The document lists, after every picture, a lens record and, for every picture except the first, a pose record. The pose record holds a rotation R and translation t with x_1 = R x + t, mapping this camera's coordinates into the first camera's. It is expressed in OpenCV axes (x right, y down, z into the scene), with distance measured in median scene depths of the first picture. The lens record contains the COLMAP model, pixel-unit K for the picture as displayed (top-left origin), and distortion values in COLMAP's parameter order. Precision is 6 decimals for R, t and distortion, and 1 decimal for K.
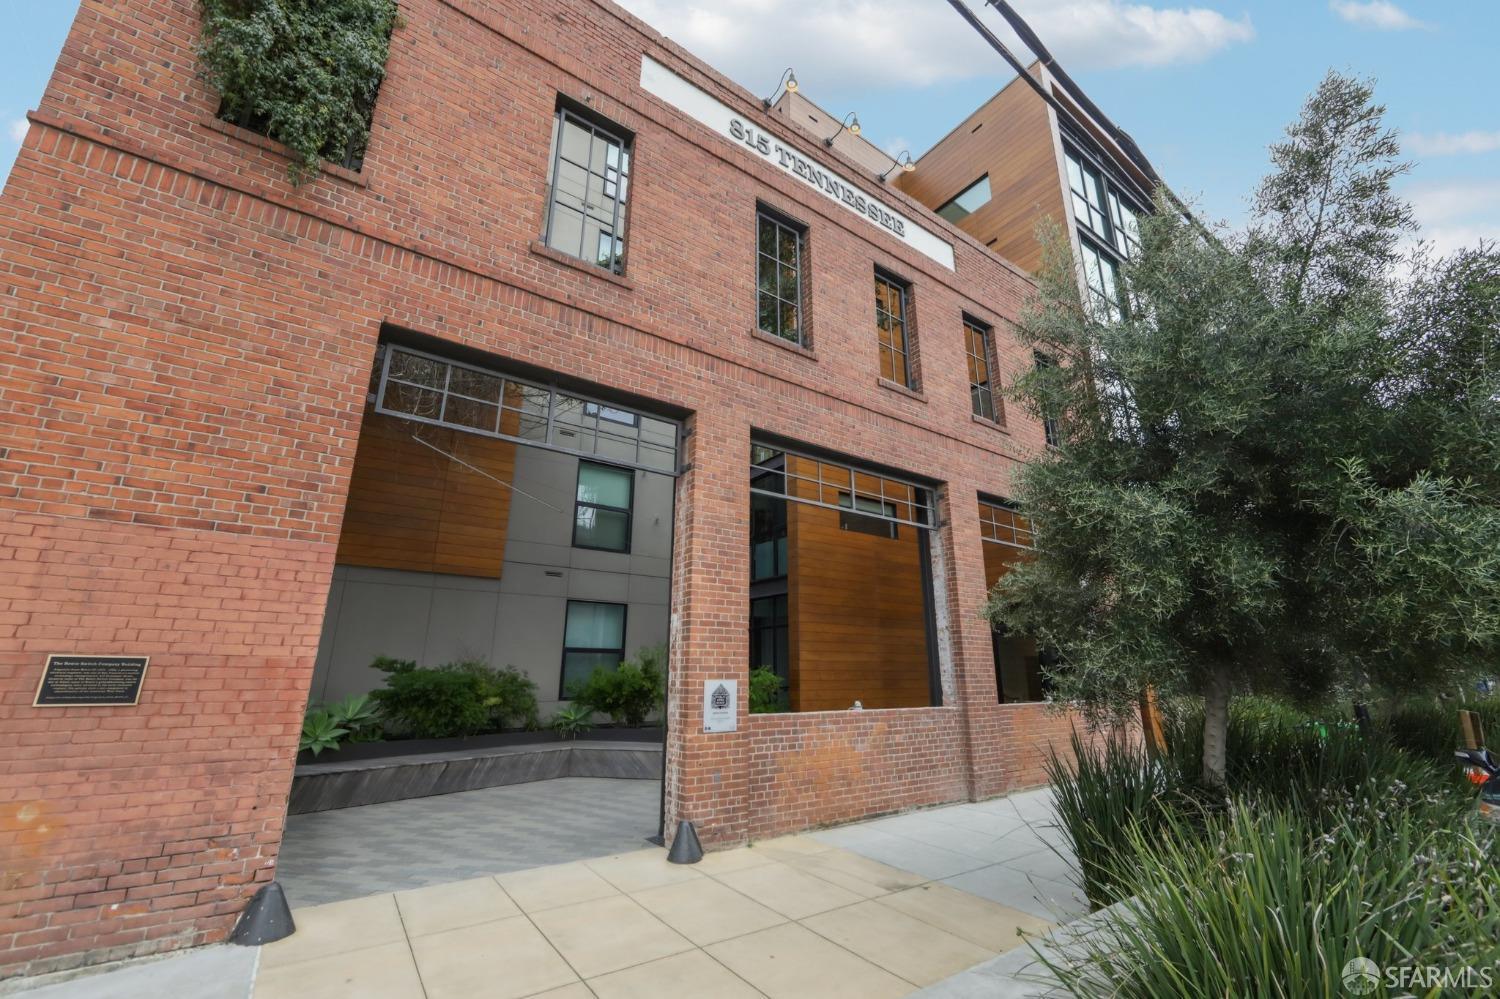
lens RADIAL K [[605.2, 0, 753.6], [0, 605.2, 498.1], [0, 0, 1]] dist [-0.001170, 0.000763]
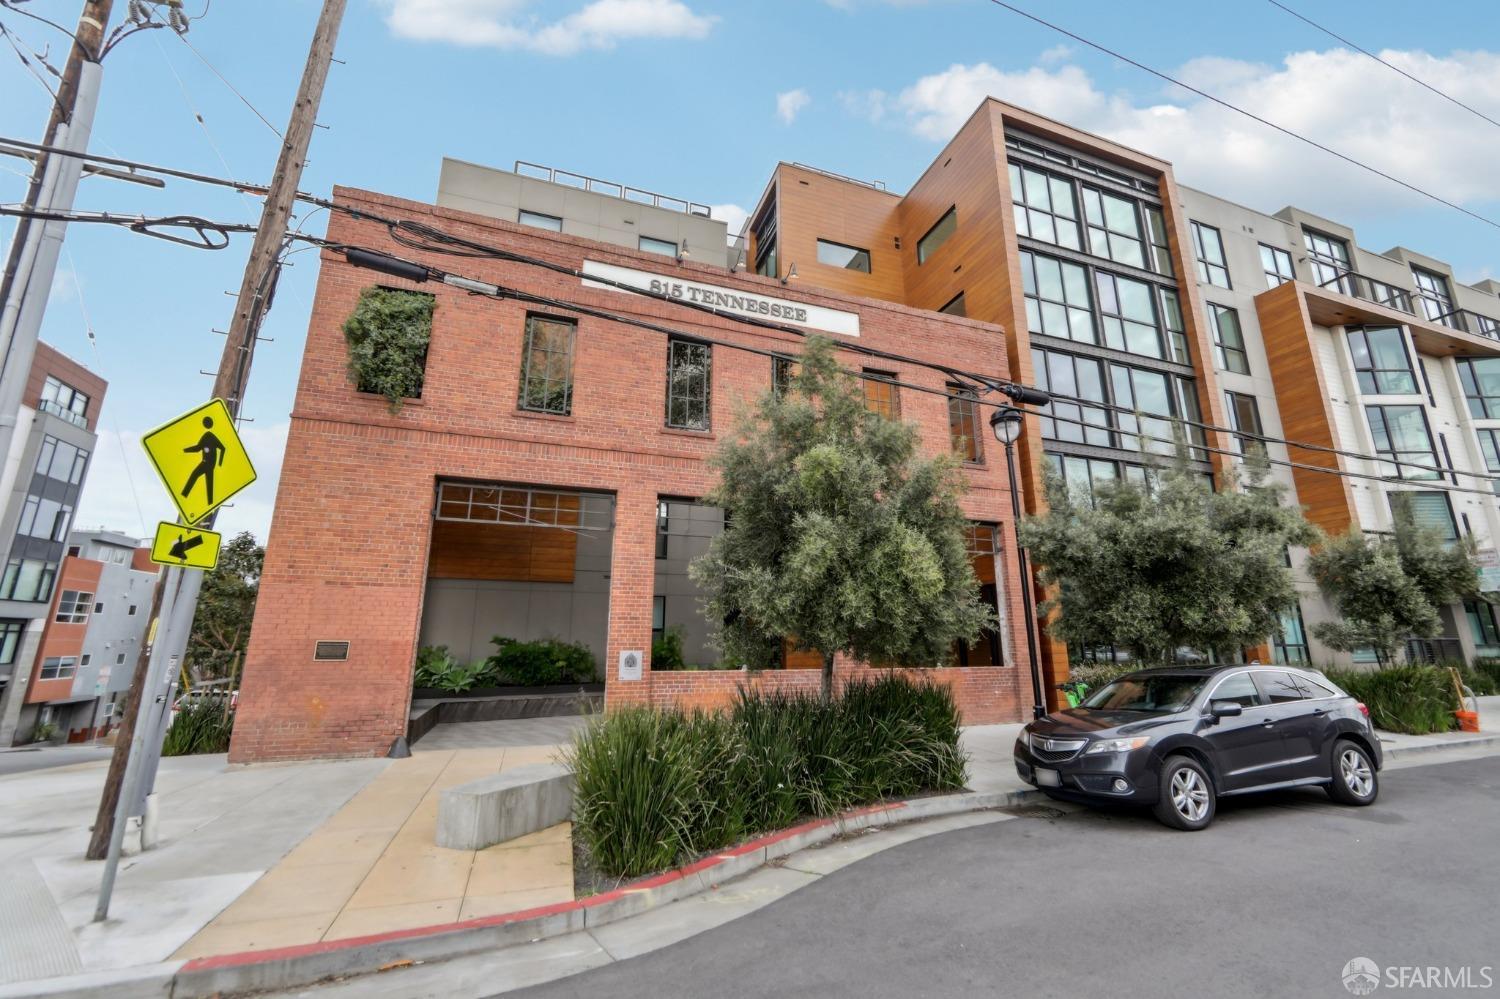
lens RADIAL K [[605.2, 0, 753.1], [0, 605.2, 497.5], [0, 0, 1]] dist [-0.001170, 0.000763]
pose [[0.960628, -0.066063, -0.269870, 0.928078], [0.078016, 0.996379, 0.033796, -0.198243], [0.266660, -0.053520, 0.962304, -0.648696]]
